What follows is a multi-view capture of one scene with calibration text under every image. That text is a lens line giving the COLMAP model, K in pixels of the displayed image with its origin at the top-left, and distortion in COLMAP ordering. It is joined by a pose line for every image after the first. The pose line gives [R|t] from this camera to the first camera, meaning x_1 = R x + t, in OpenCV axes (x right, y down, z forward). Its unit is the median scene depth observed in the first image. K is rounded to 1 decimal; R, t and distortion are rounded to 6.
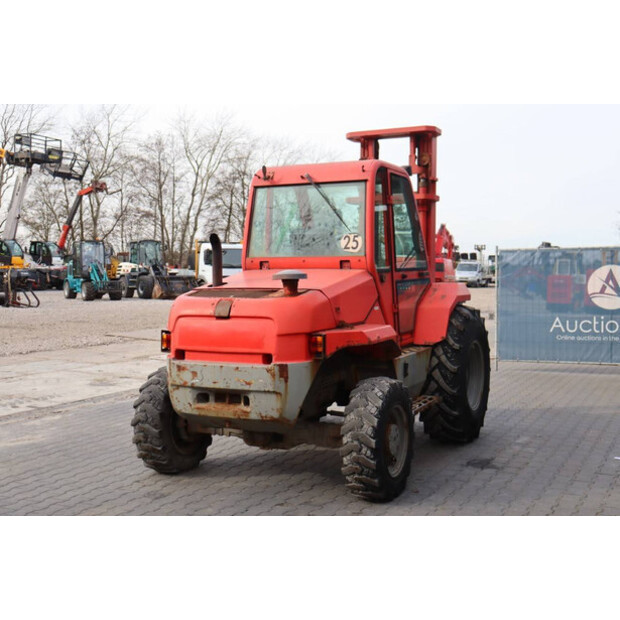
lens RADIAL K [[790.4, 0, 314.6], [0, 790.4, 310.9], [0, 0, 1]] dist [0.014745, 0.000000]
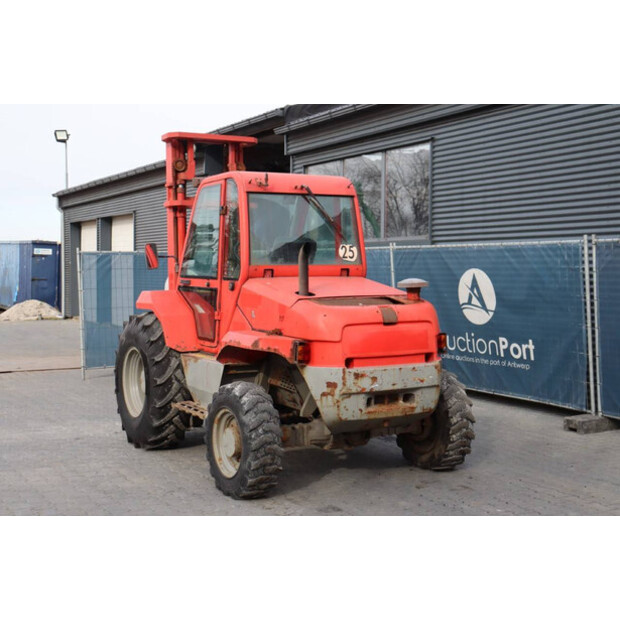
lens RADIAL K [[889.7, 0, 309.0], [0, 889.7, 312.2], [0, 0, 1]] dist [0.044539, 0.000000]
pose [[0.573350, -0.043930, 0.818132, -1.153002], [0.046645, 0.998692, 0.020936, -0.037069], [-0.817982, 0.026158, 0.574649, 0.392809]]
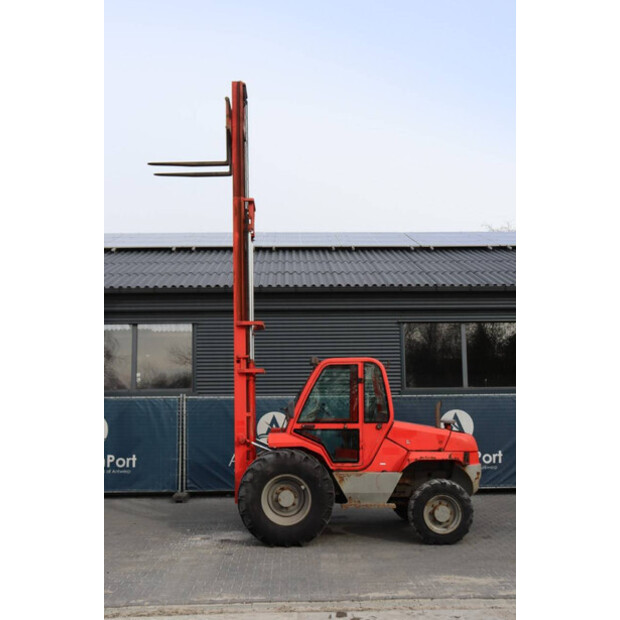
lens RADIAL K [[717.5, 0, 314.1], [0, 717.5, 312.4], [0, 0, 1]] dist [-0.013885, 0.000000]
pose [[-0.466942, 0.102940, 0.878276, -1.673390], [0.056135, 0.994649, -0.086736, -0.195553], [-0.882504, 0.008801, -0.470222, 2.287040]]
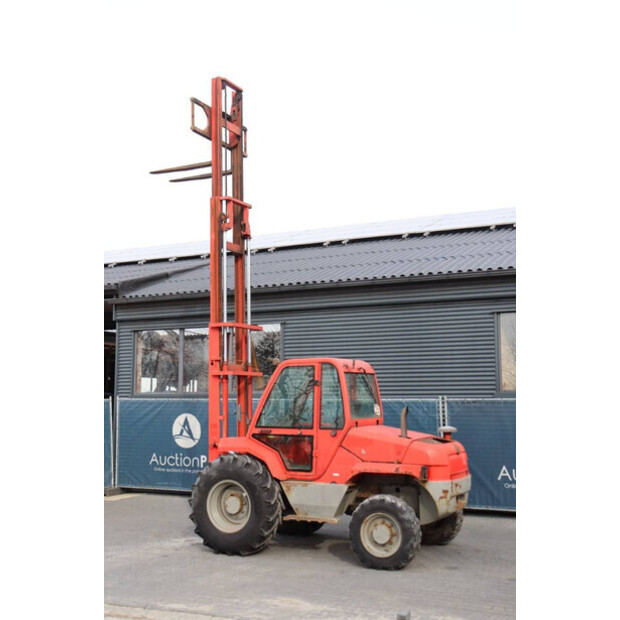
lens RADIAL K [[827.0, 0, 303.5], [0, 827.0, 295.0], [0, 0, 1]] dist [0.009786, 0.000000]
pose [[0.021007, 0.119390, 0.992625, -2.071659], [0.060158, 0.990894, -0.120455, -0.146721], [-0.997968, 0.062244, 0.013634, 1.298971]]
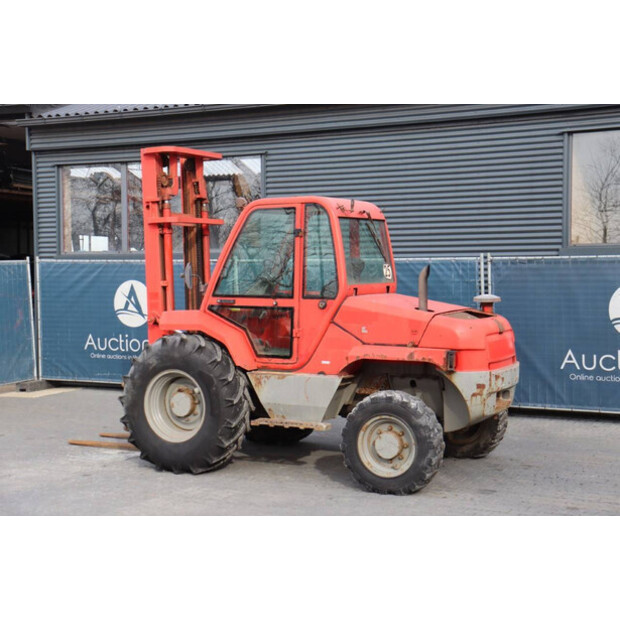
lens RADIAL K [[1060.3, 0, 308.6], [0, 1060.3, 310.3], [0, 0, 1]] dist [0.150817, 0.000000]
pose [[0.030618, -0.045684, 0.998487, -1.836757], [0.062495, 0.997088, 0.043704, -0.122244], [-0.997576, 0.061062, 0.033384, 1.240022]]
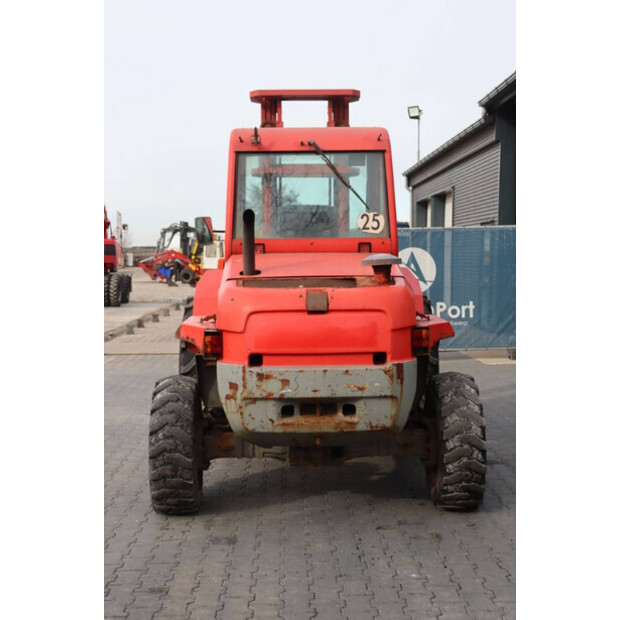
lens RADIAL K [[918.1, 0, 304.2], [0, 918.1, 314.8], [0, 0, 1]] dist [0.111378, 0.000000]
pose [[0.892027, -0.036490, 0.450507, -0.556354], [0.030033, 0.999318, 0.021476, -0.009669], [-0.450983, -0.005627, 0.892515, 0.146848]]
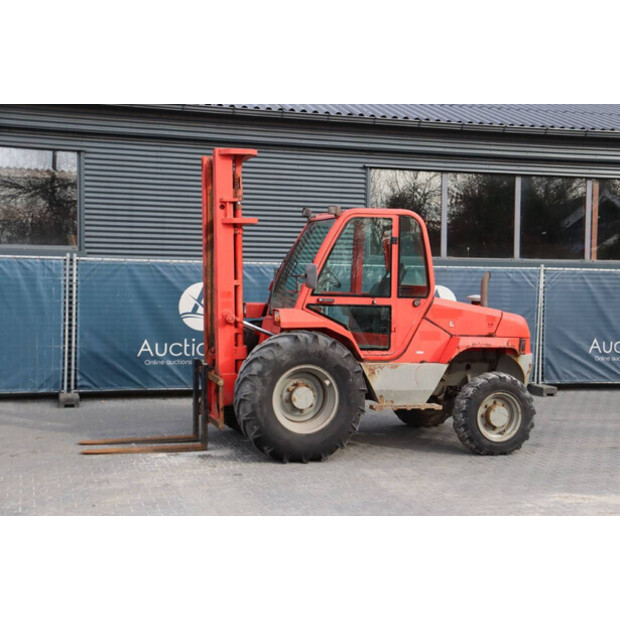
lens RADIAL K [[918.1, 0, 320.6], [0, 918.1, 323.5], [0, 0, 1]] dist [0.111378, 0.000000]
pose [[-0.677078, -0.055276, 0.733832, -1.267488], [0.020036, 0.995421, 0.093467, -0.182650], [-0.735638, 0.077987, -0.672870, 2.593548]]
